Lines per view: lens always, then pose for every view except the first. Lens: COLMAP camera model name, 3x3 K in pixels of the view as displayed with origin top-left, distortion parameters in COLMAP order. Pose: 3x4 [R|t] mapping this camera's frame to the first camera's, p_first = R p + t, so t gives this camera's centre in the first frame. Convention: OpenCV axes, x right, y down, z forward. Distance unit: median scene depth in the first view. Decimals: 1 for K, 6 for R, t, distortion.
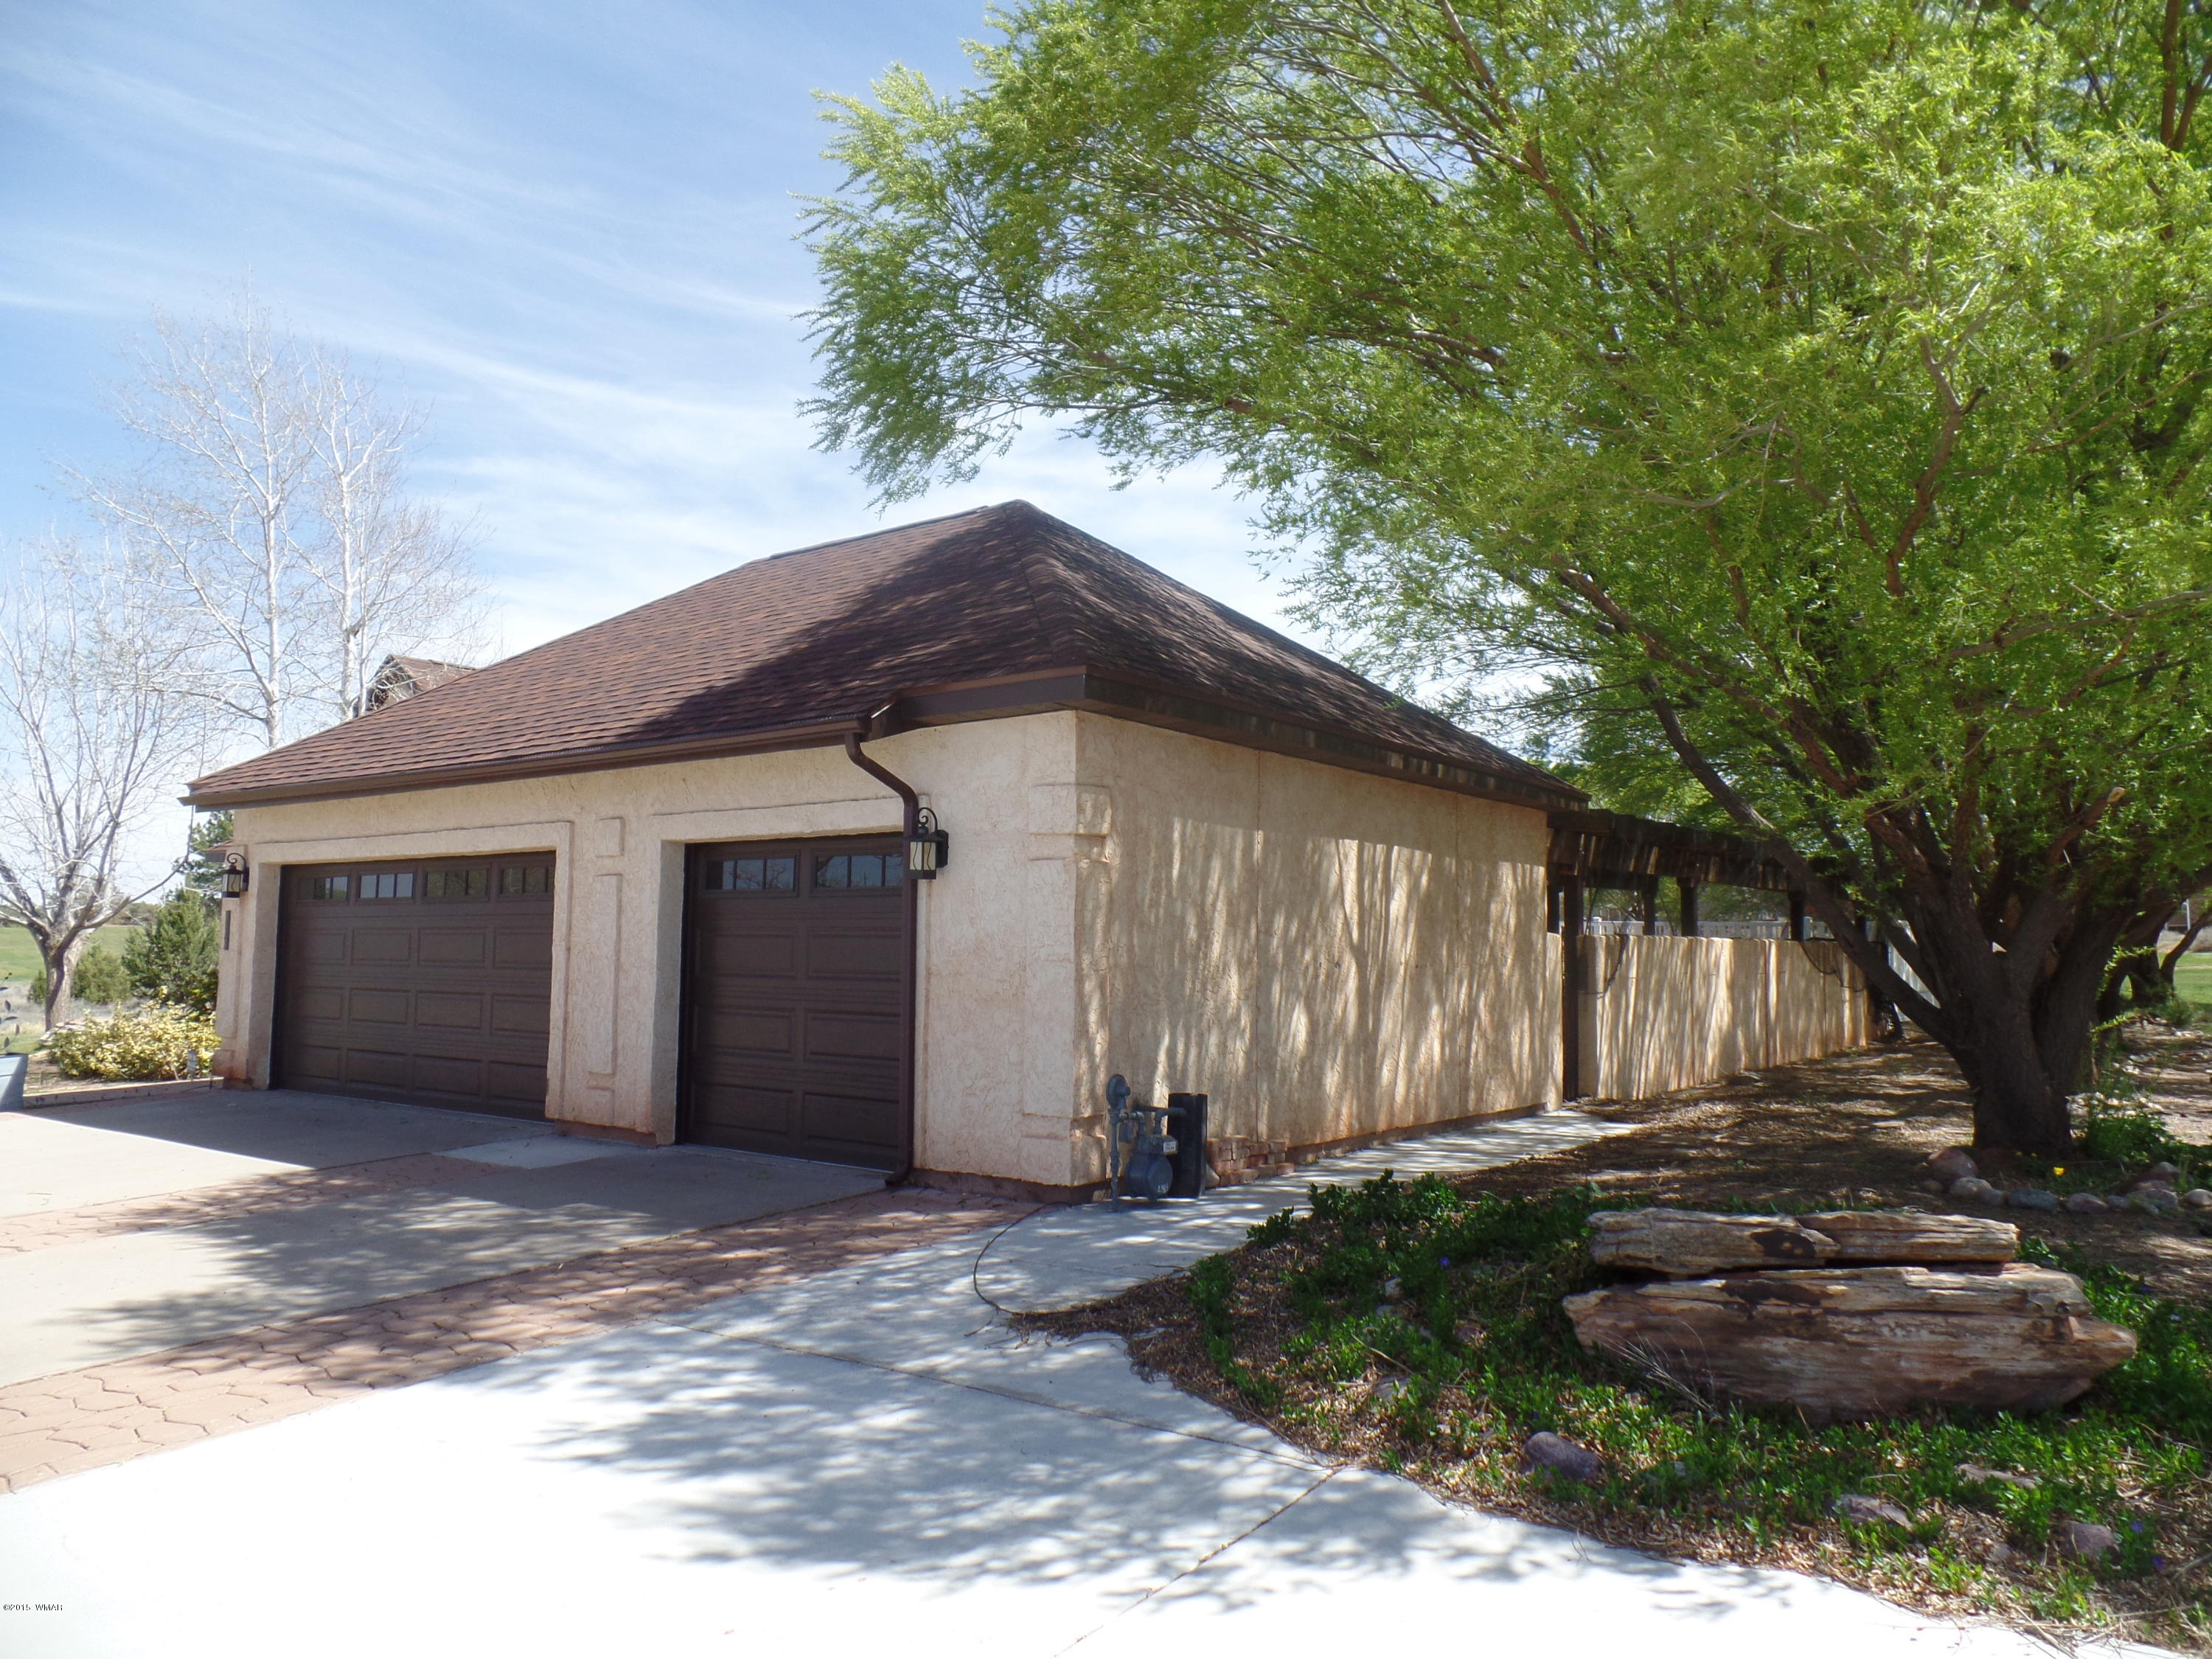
lens RADIAL K [[1561.5, 0, 1106.0], [0, 1561.5, 829.5], [0, 0, 1]] dist [-0.009600, 0.001761]
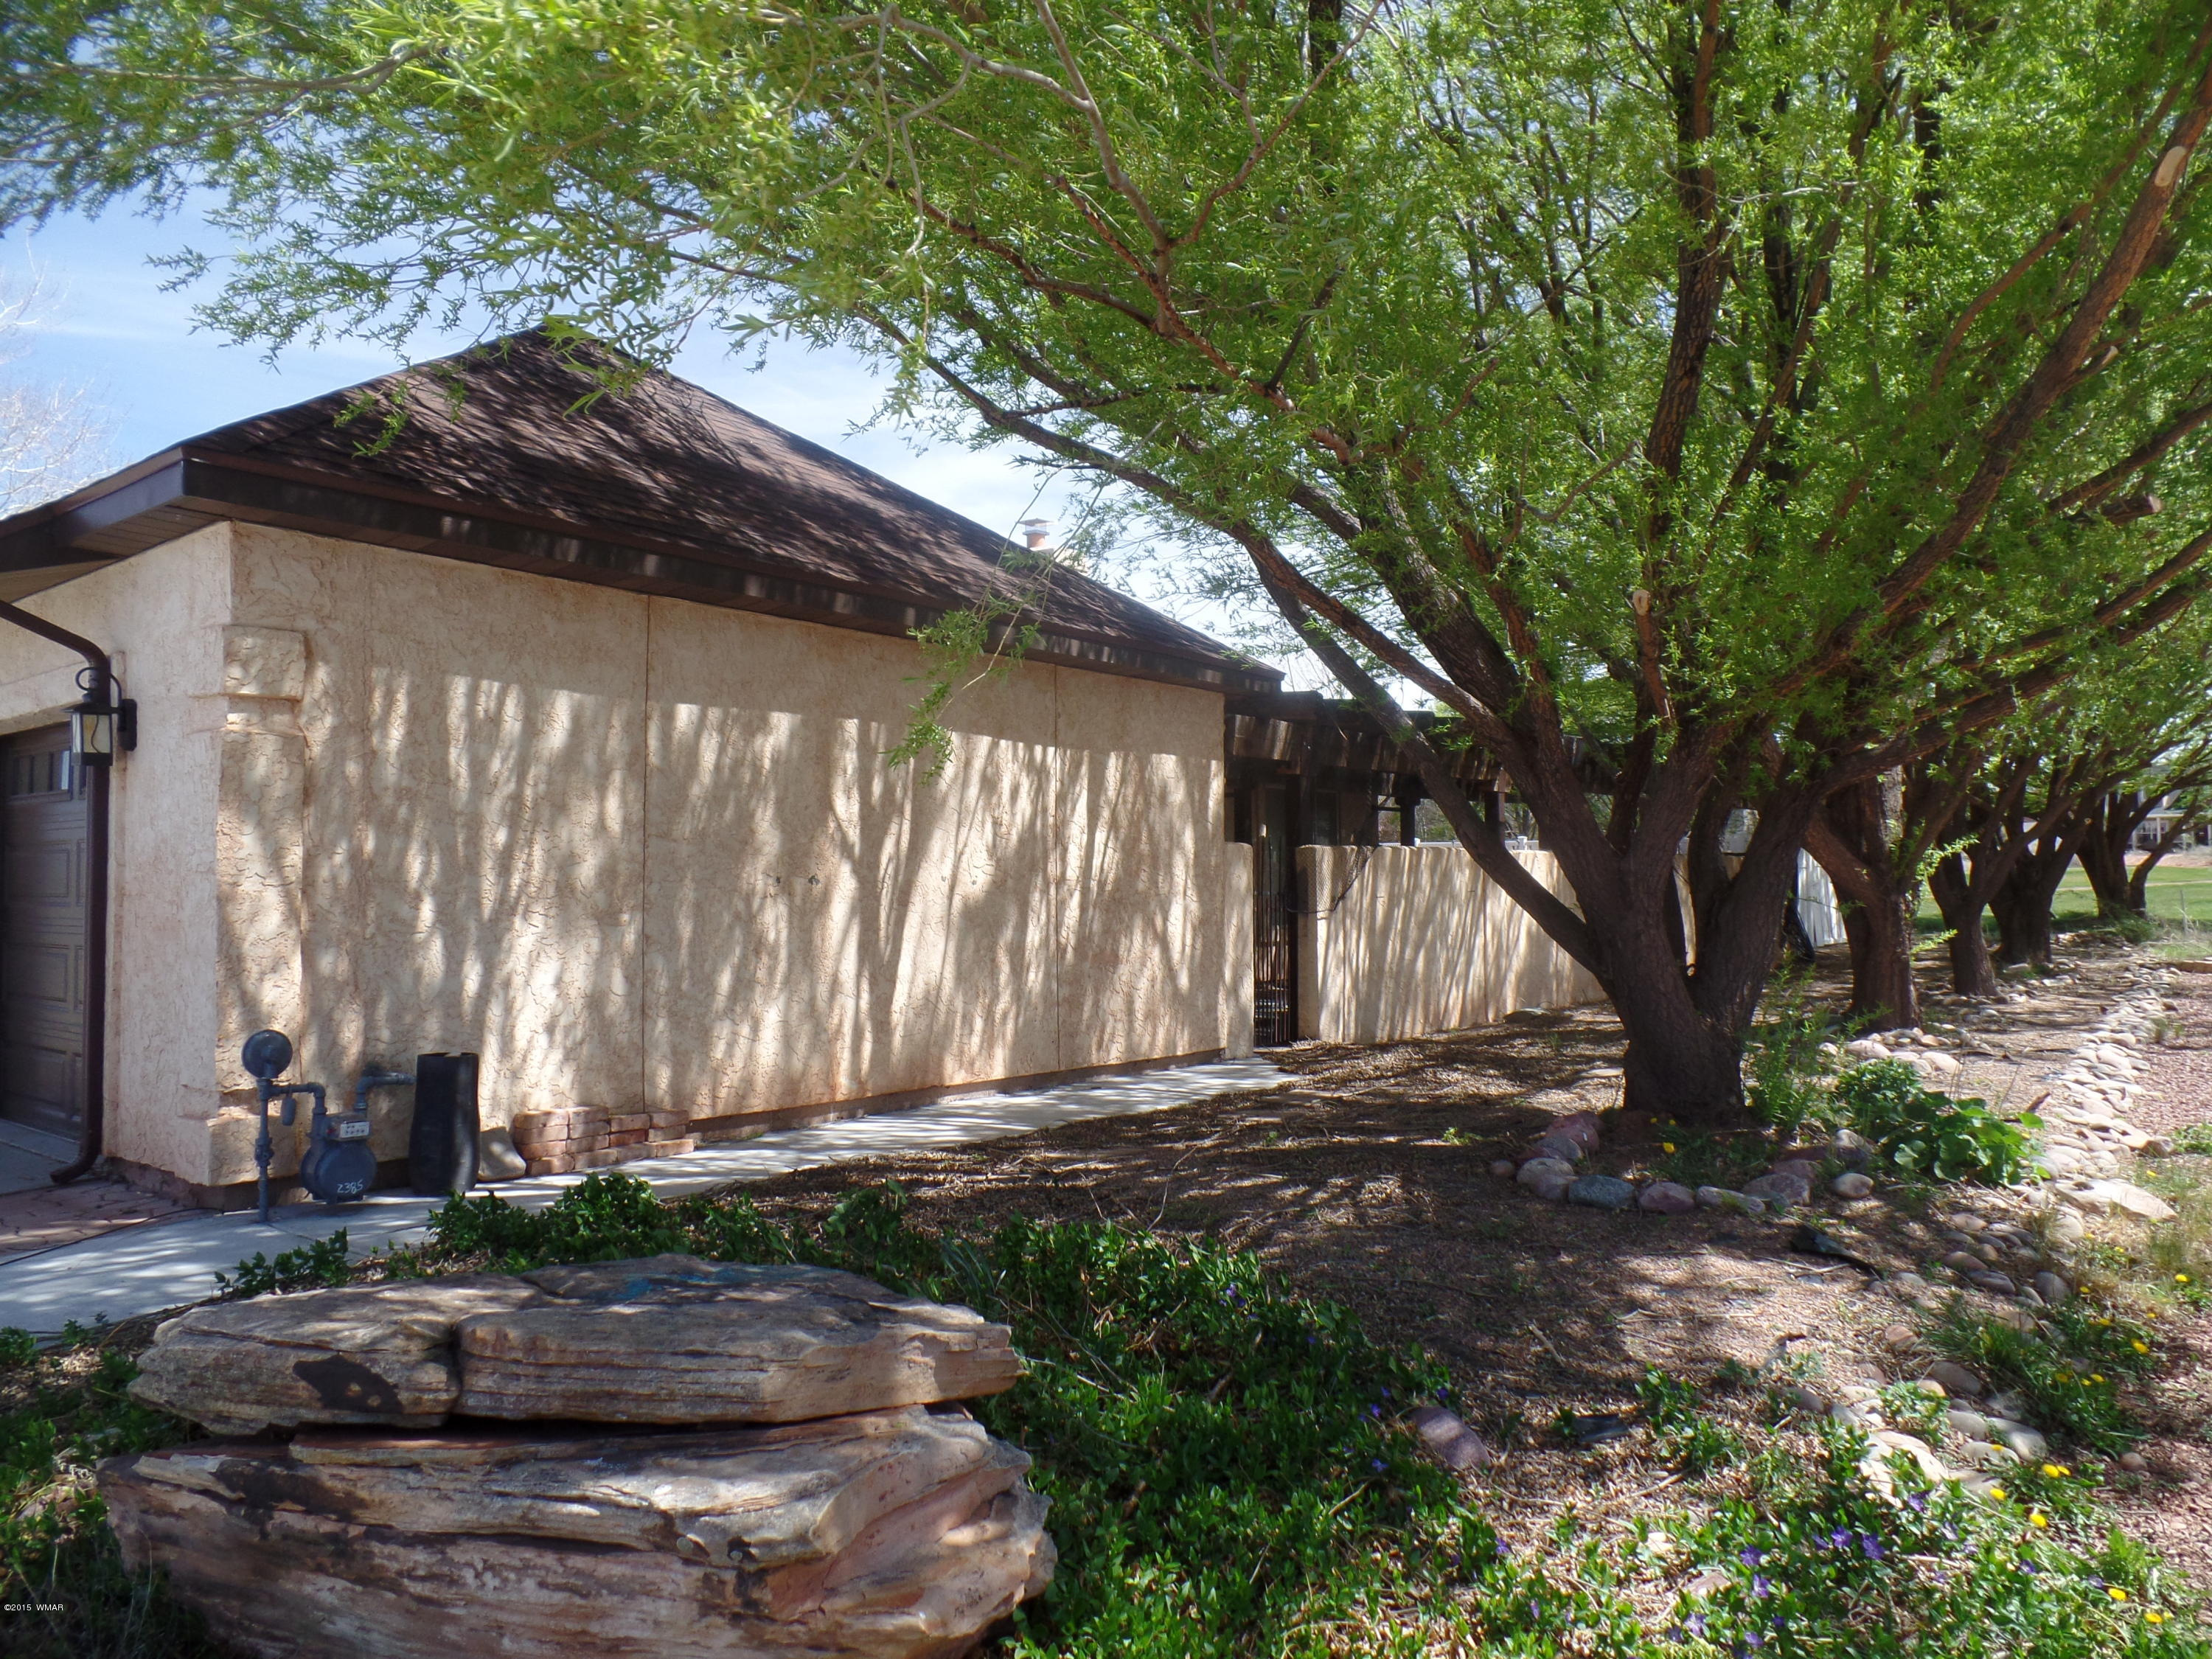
lens RADIAL K [[1561.5, 0, 1106.0], [0, 1561.5, 829.5], [0, 0, 1]] dist [-0.009600, 0.001761]
pose [[0.999696, -0.015542, -0.019138, 0.367959], [0.016325, 0.999007, 0.041452, 0.038608], [0.018474, -0.041752, 0.998957, 0.275775]]
